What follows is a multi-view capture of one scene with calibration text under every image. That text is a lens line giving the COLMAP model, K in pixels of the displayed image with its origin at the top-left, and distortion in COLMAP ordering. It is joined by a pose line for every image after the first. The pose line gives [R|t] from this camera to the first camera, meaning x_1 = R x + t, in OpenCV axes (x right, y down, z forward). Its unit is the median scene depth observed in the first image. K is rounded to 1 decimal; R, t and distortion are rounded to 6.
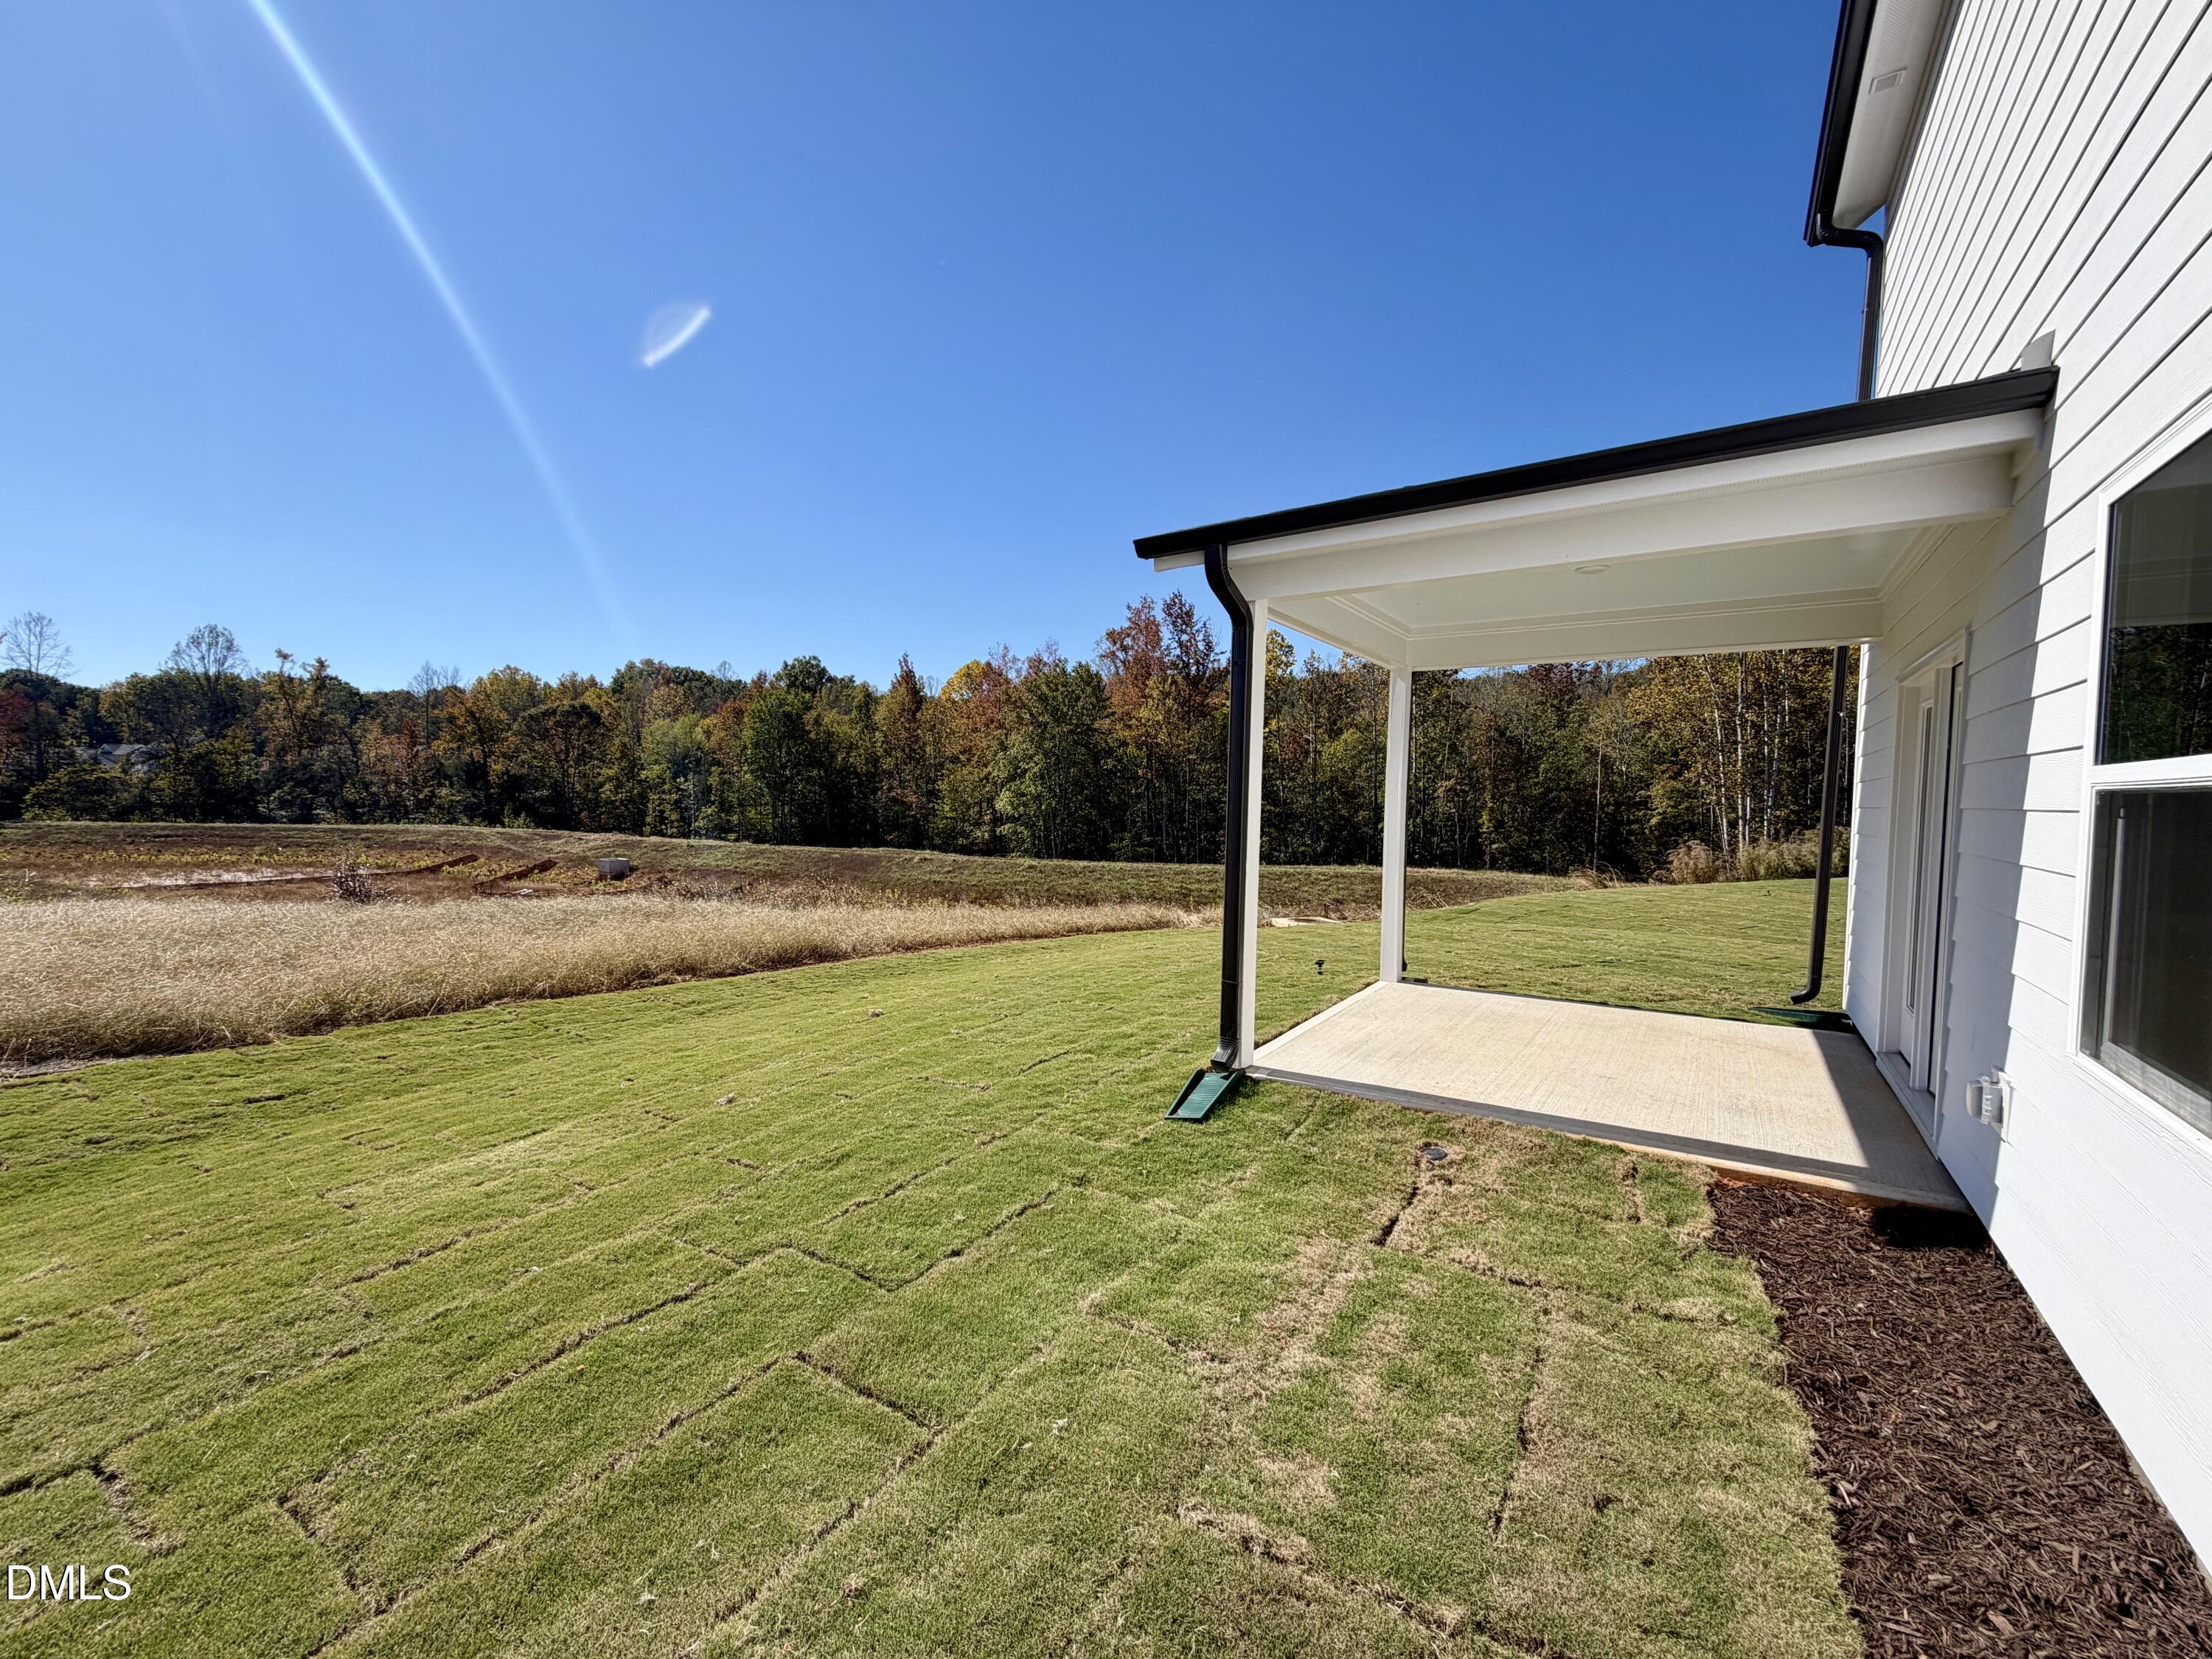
lens RADIAL K [[880.2, 0, 1097.5], [0, 880.2, 827.0], [0, 0, 1]] dist [0.009176, -0.000589]
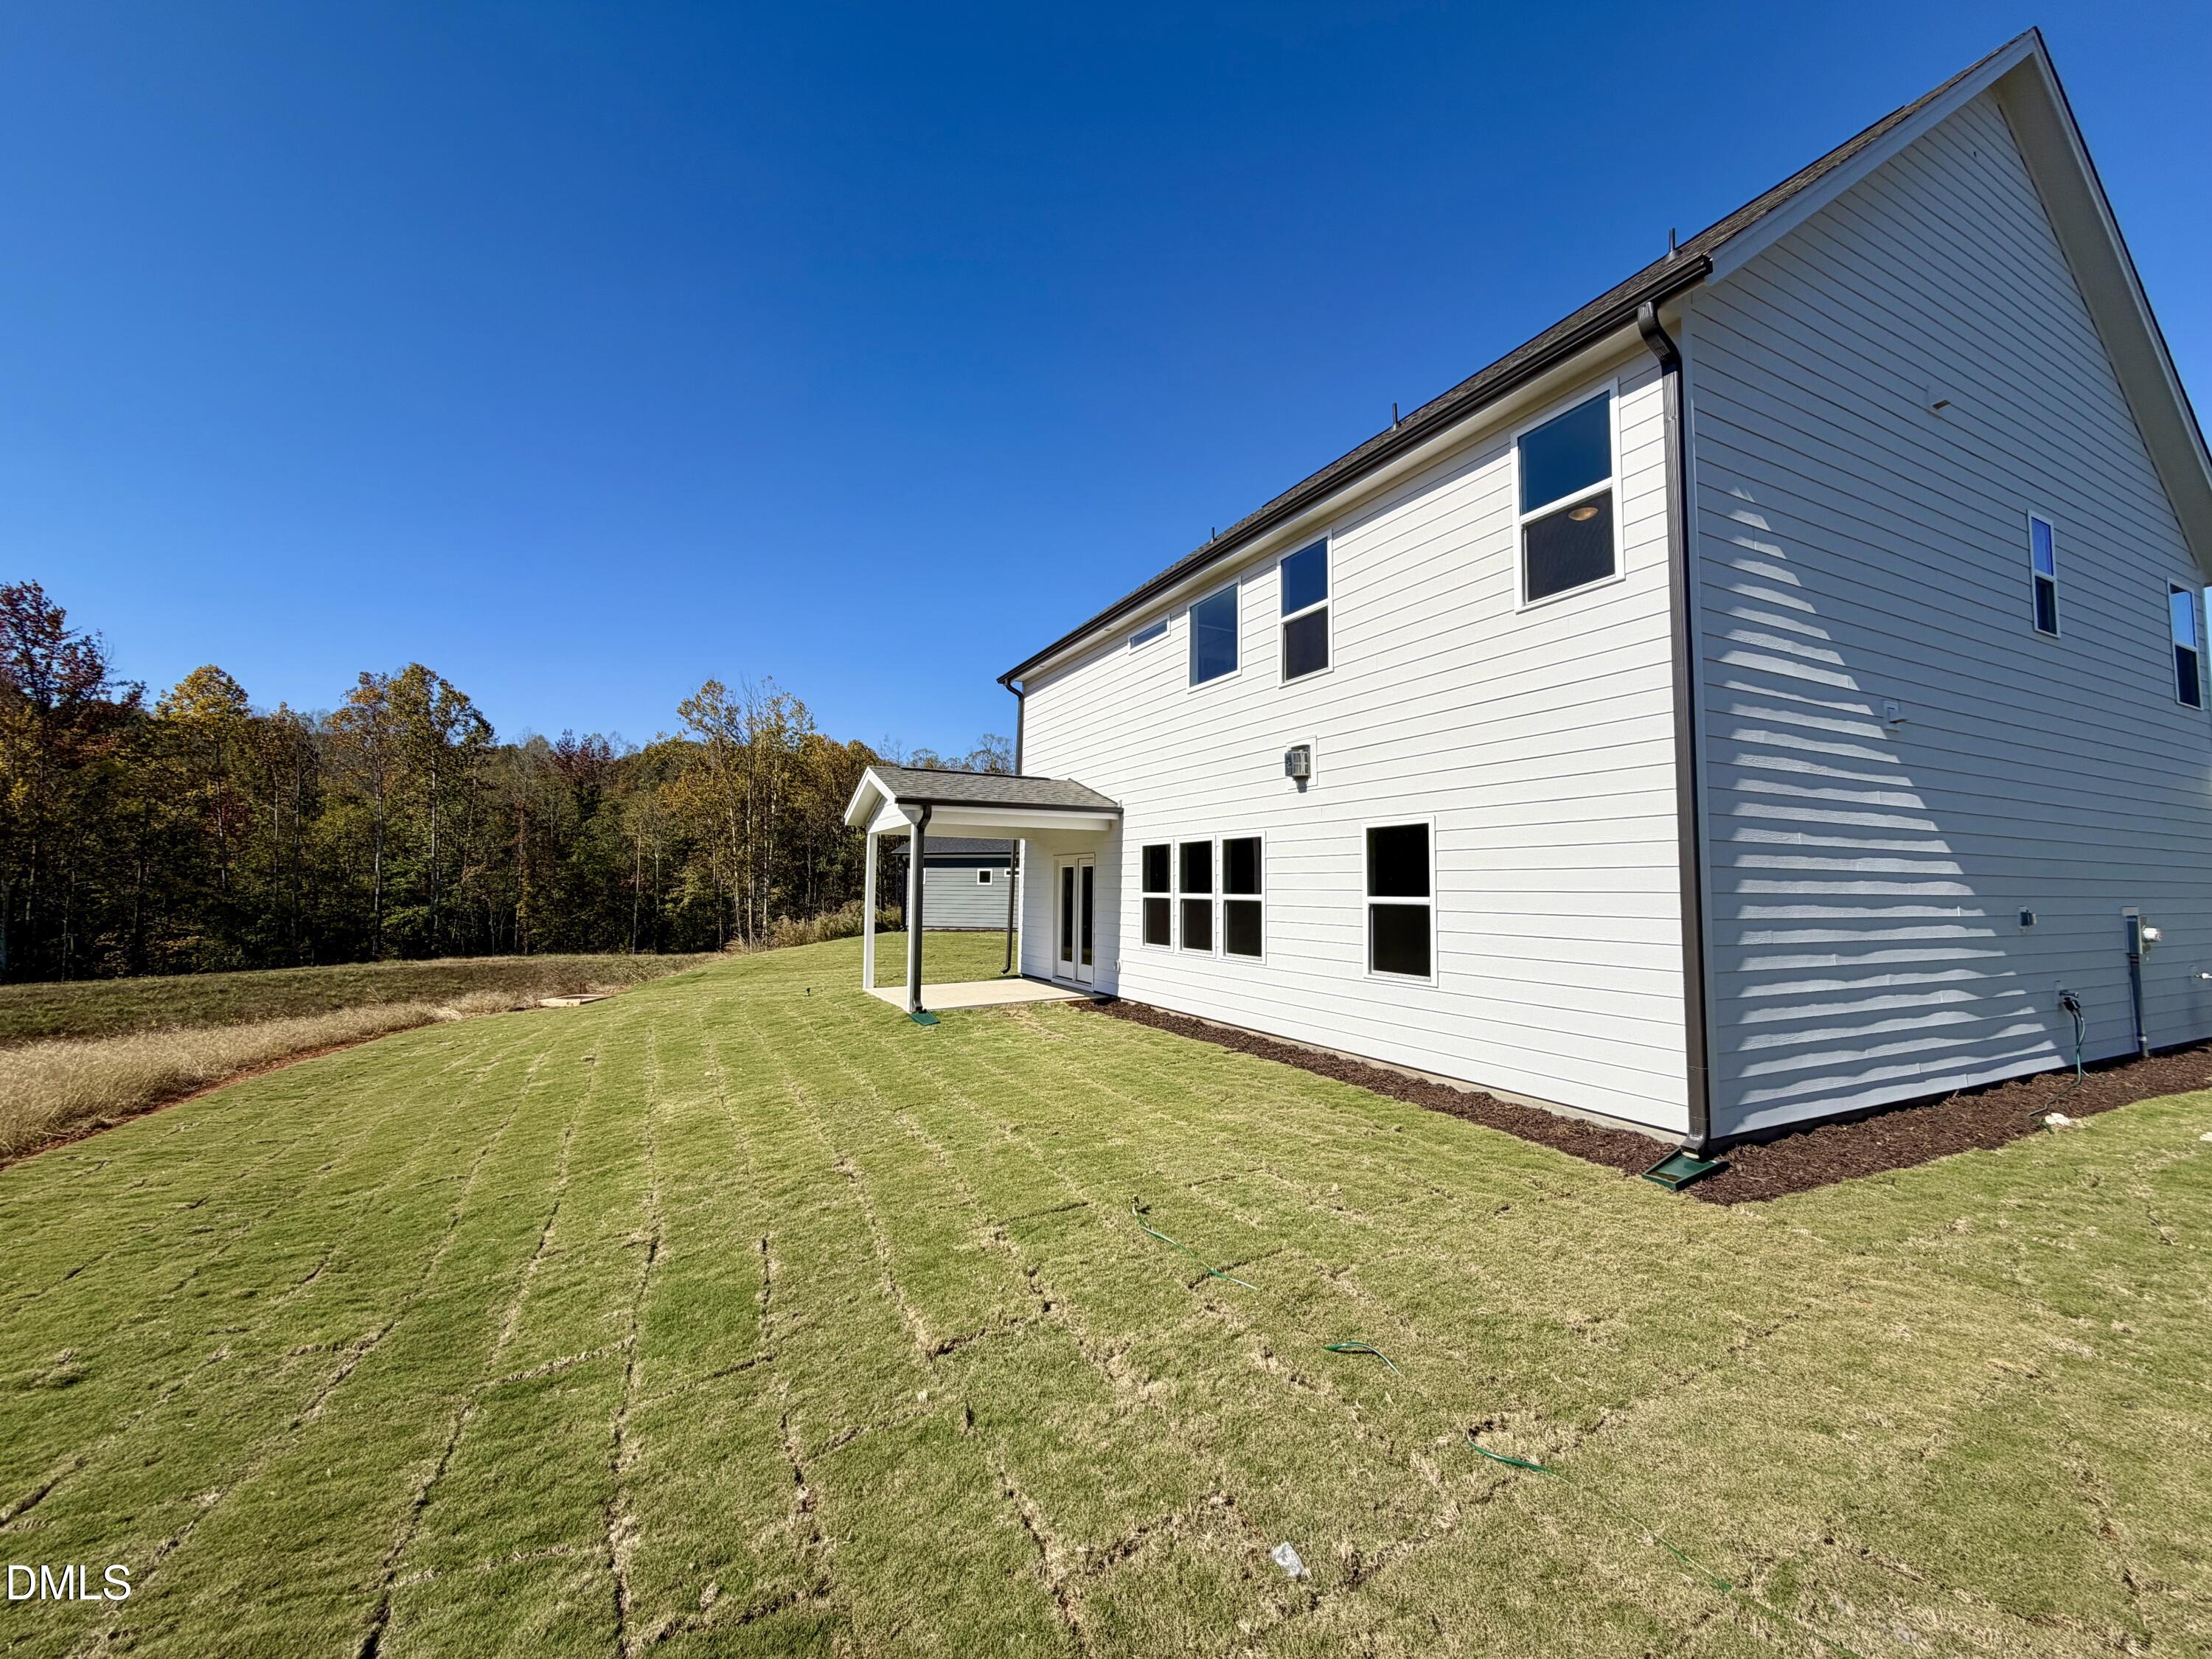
lens RADIAL K [[880.2, 0, 1106.9], [0, 880.2, 828.3], [0, 0, 1]] dist [0.009176, -0.000589]
pose [[0.465192, 0.045274, 0.884051, -0.888369], [0.033208, 0.997096, -0.068538, -0.025261], [-0.884587, 0.061241, 0.462337, -0.314598]]
